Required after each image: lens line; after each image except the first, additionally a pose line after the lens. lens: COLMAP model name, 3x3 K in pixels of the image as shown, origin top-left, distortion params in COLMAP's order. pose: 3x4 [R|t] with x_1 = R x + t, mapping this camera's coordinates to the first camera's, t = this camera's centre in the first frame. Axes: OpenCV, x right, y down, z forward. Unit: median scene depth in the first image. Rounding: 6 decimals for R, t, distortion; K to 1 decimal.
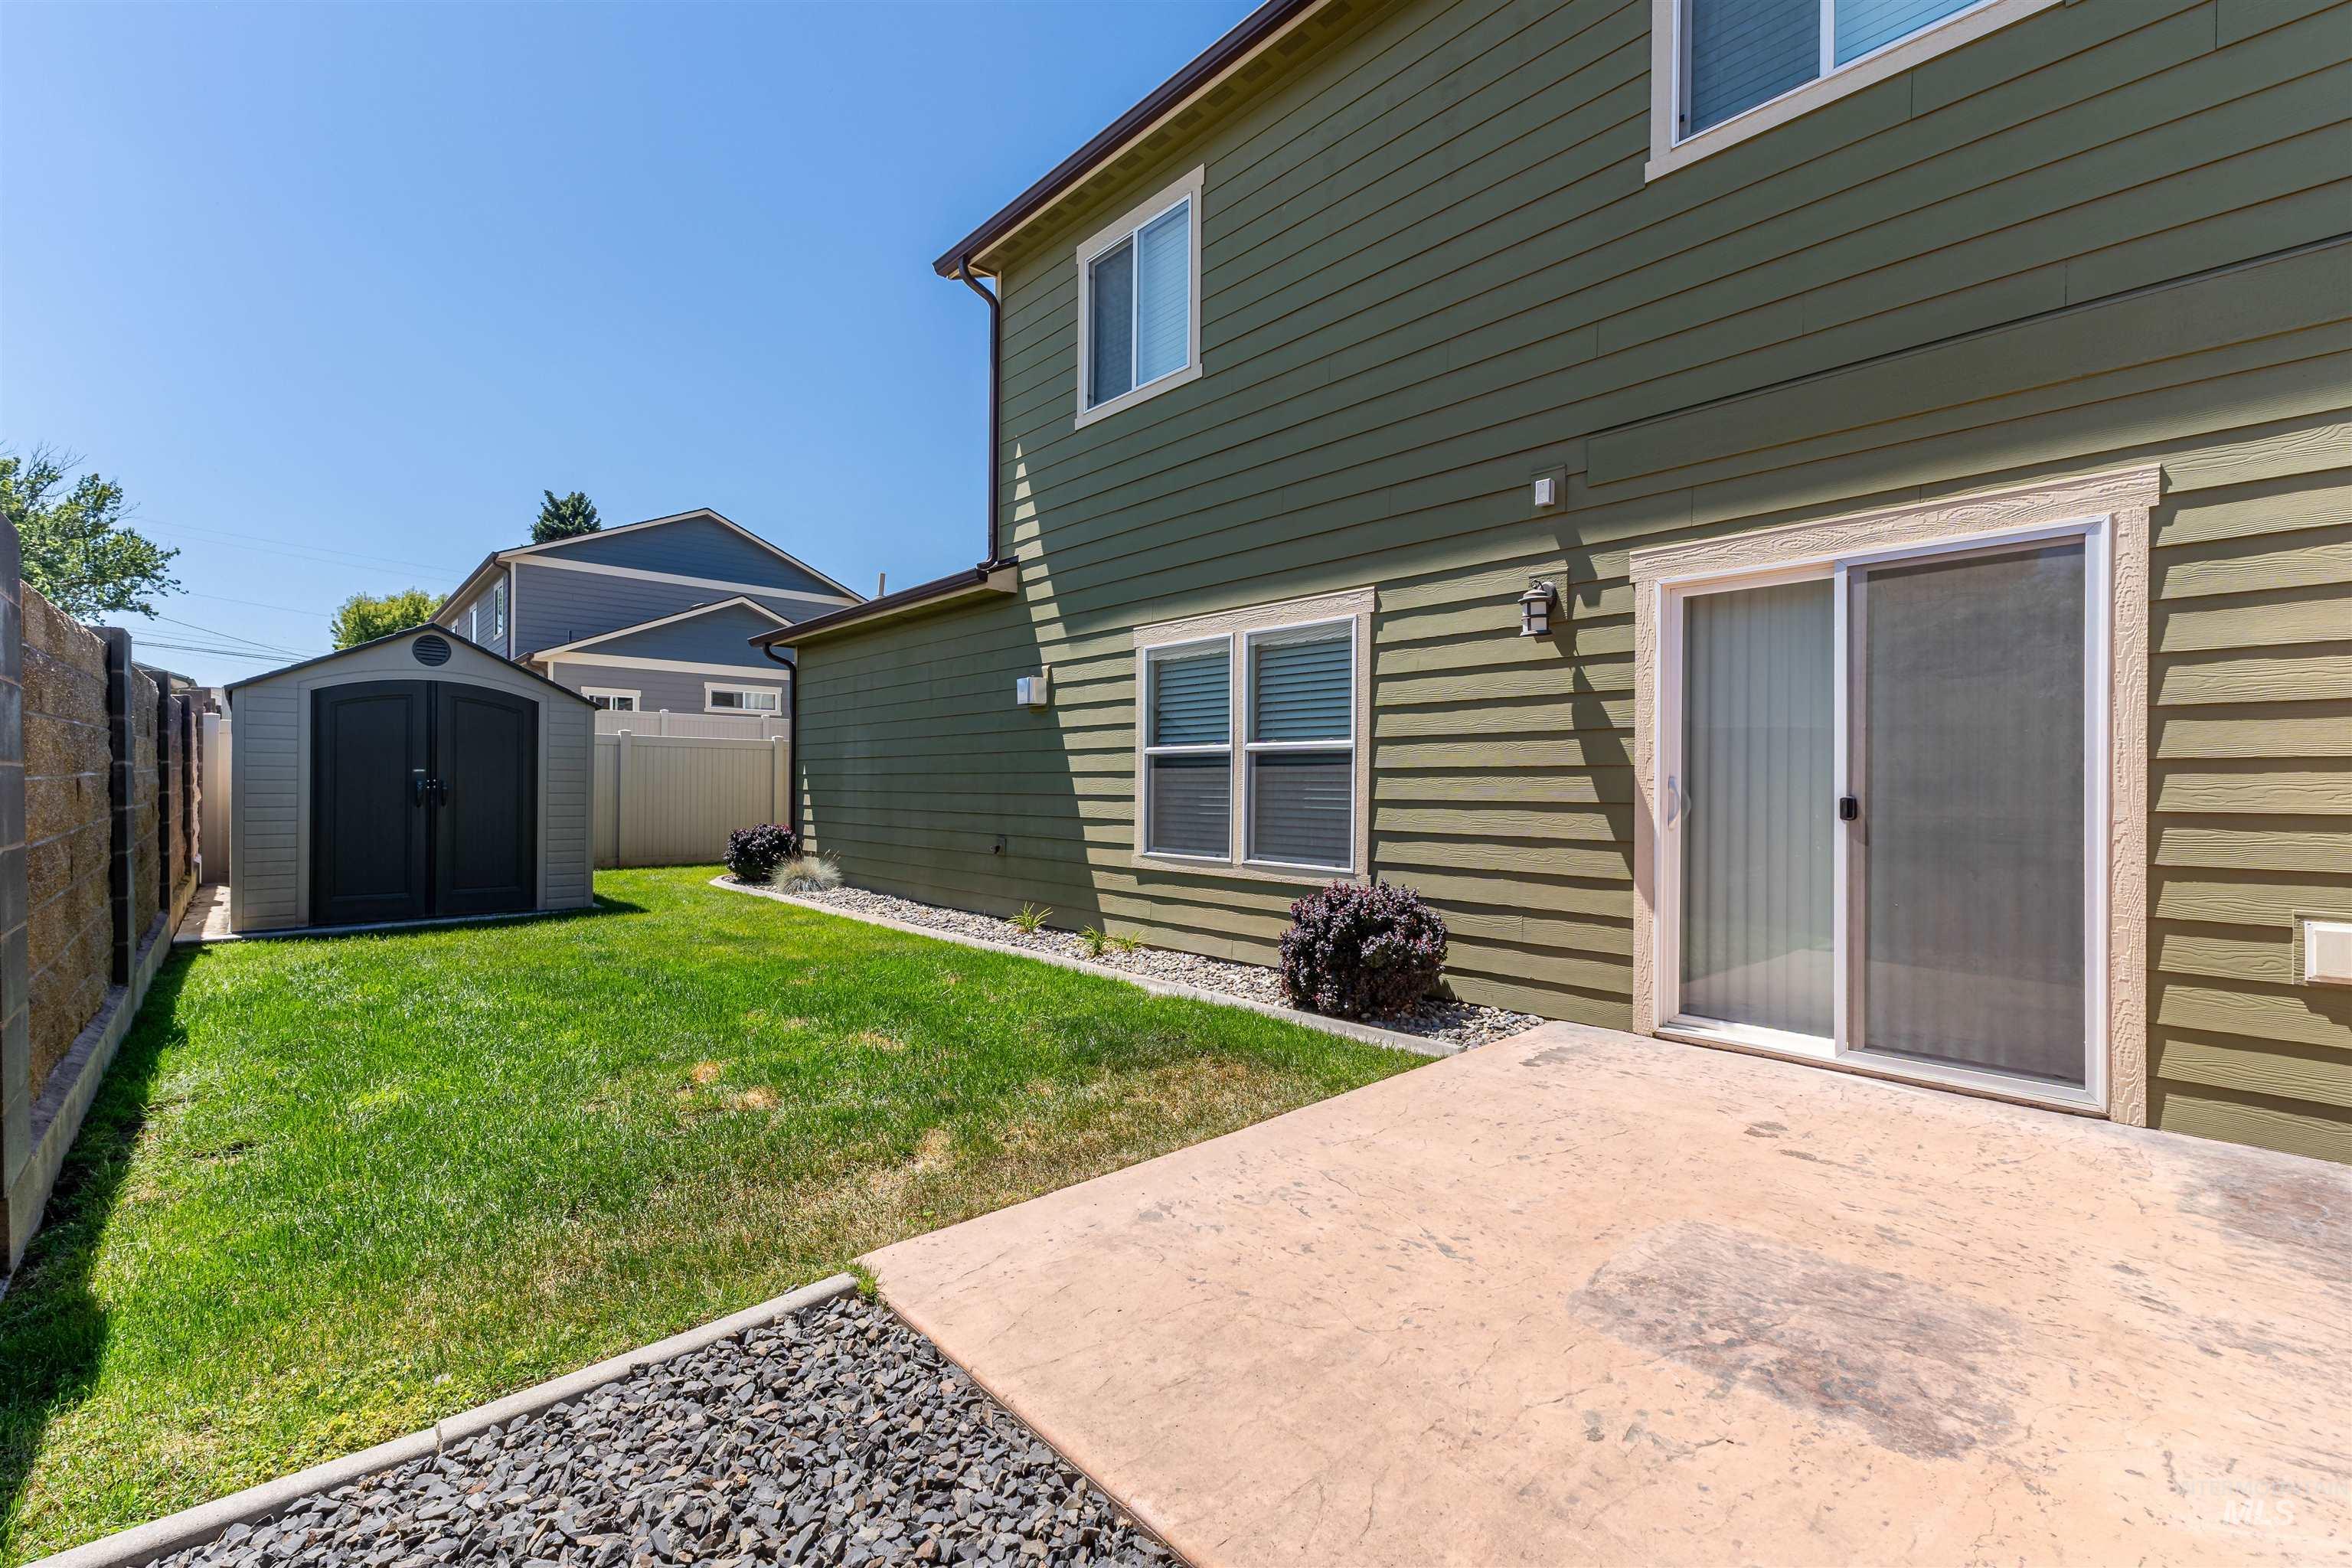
lens RADIAL K [[994.7, 0, 1176.0], [0, 994.7, 784.0], [0, 0, 1]] dist [0.000846, 0.000204]
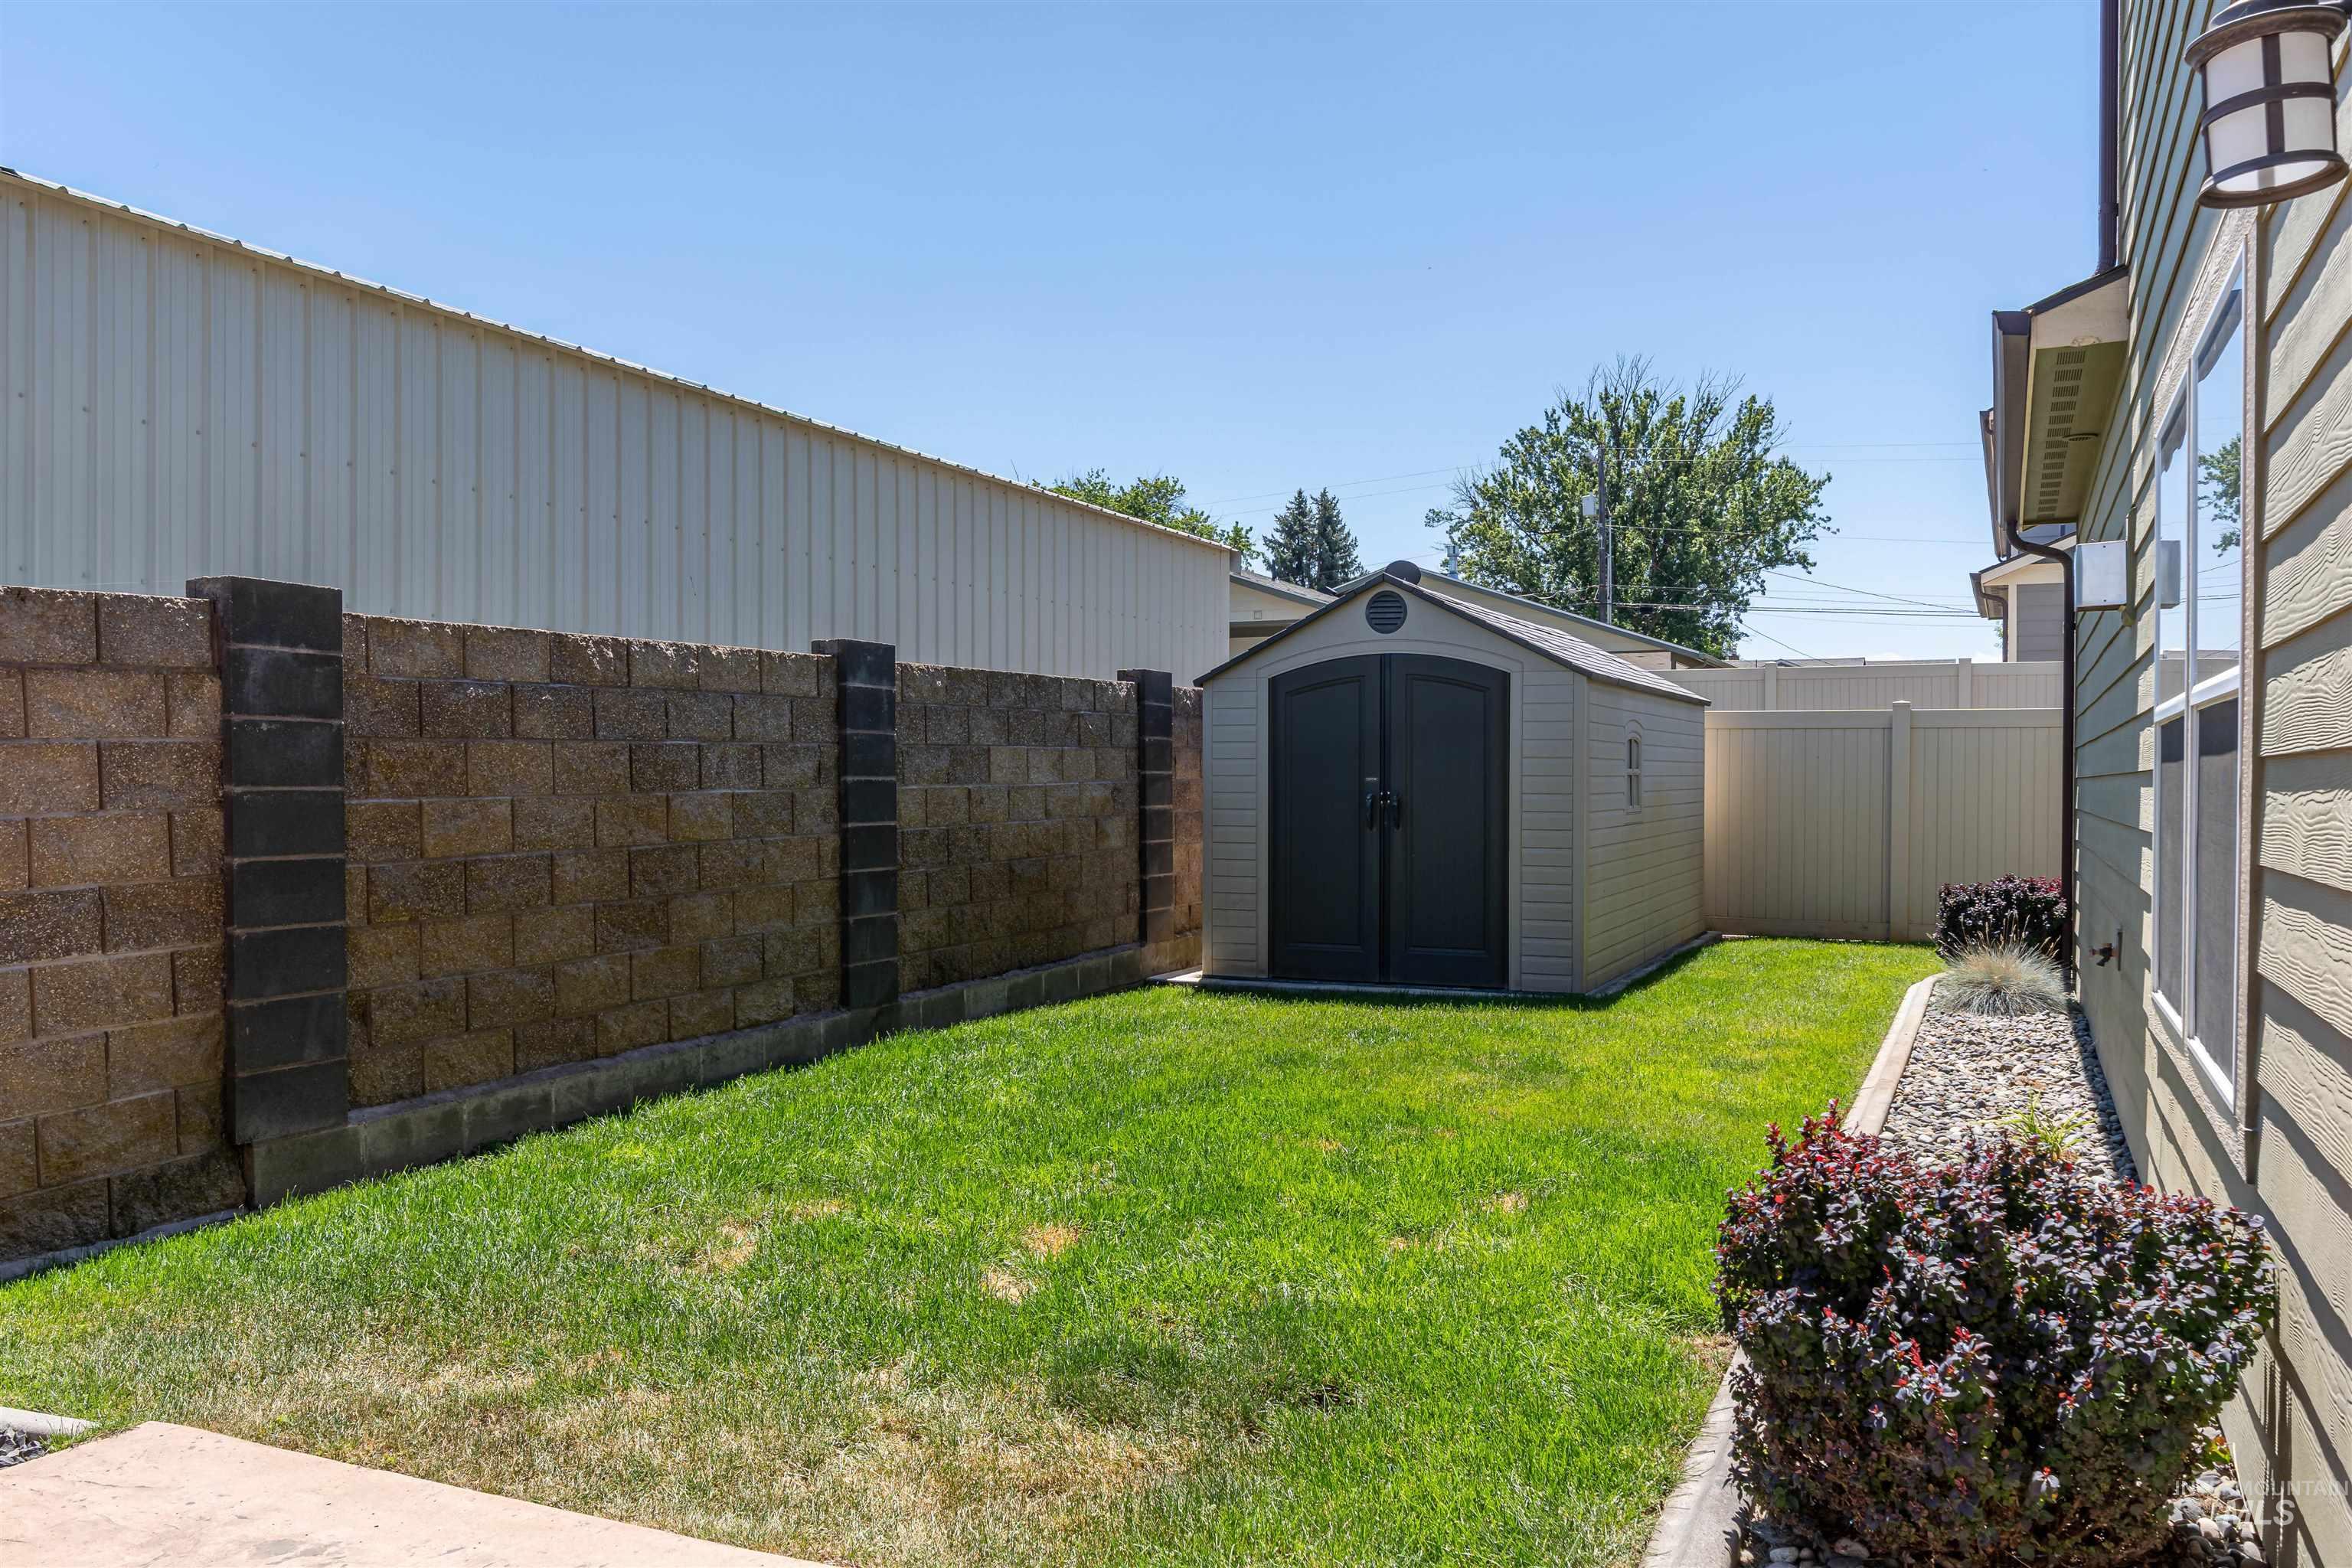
lens RADIAL K [[1795.9, 0, 1176.0], [0, 1795.9, 784.0], [0, 0, 1]] dist [-0.005851, 0.000136]
pose [[0.389407, -0.005722, -0.921048, 0.371464], [0.002971, 0.999983, -0.004957, -0.004377], [0.921061, -0.000806, 0.389417, 0.342588]]
